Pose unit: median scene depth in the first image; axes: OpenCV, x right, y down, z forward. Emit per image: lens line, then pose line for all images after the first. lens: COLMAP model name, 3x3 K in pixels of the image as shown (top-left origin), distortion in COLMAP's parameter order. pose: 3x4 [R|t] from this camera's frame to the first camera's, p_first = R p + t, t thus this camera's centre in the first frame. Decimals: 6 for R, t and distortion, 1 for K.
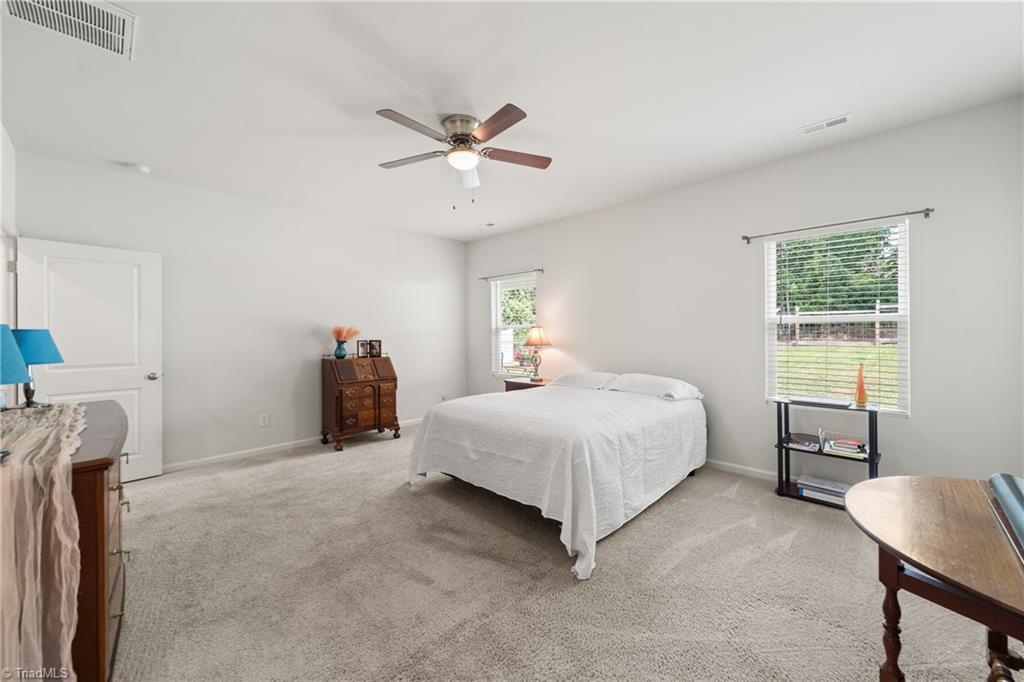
lens RADIAL K [[386.1, 0, 529.2], [0, 386.1, 344.4], [0, 0, 1]] dist [-0.001508, -0.000251]
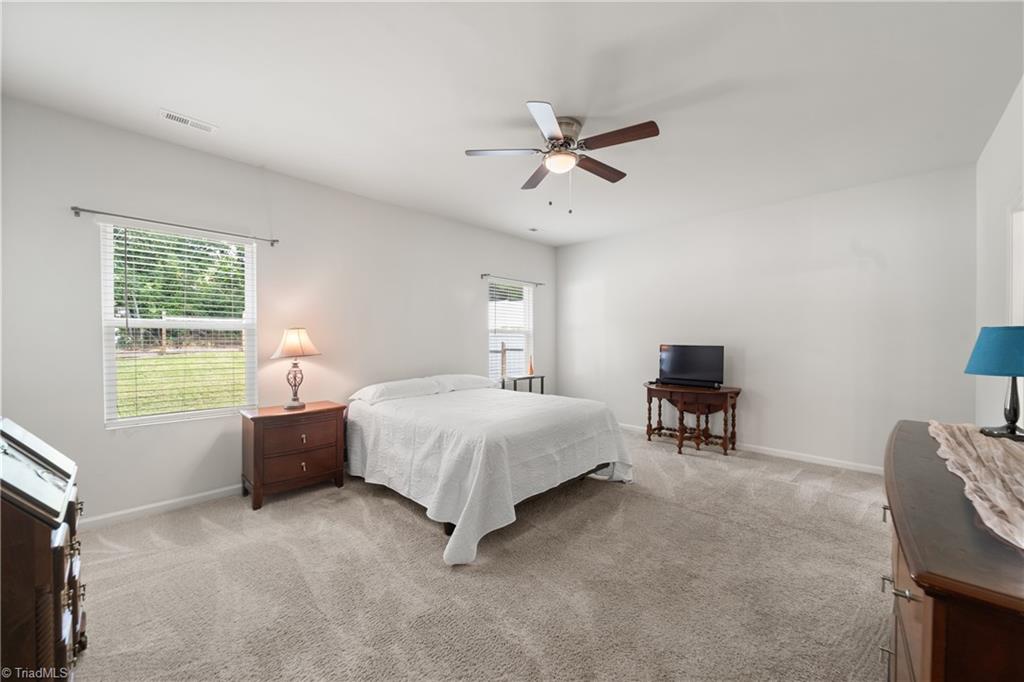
lens RADIAL K [[391.8, 0, 517.6], [0, 391.8, 343.3], [0, 0, 1]] dist [0.004292, 0.000199]
pose [[0.014763, -0.006643, 0.999869, -0.193930], [0.027043, 0.999615, 0.006242, -0.003711], [-0.999525, 0.026948, 0.014937, 0.178053]]
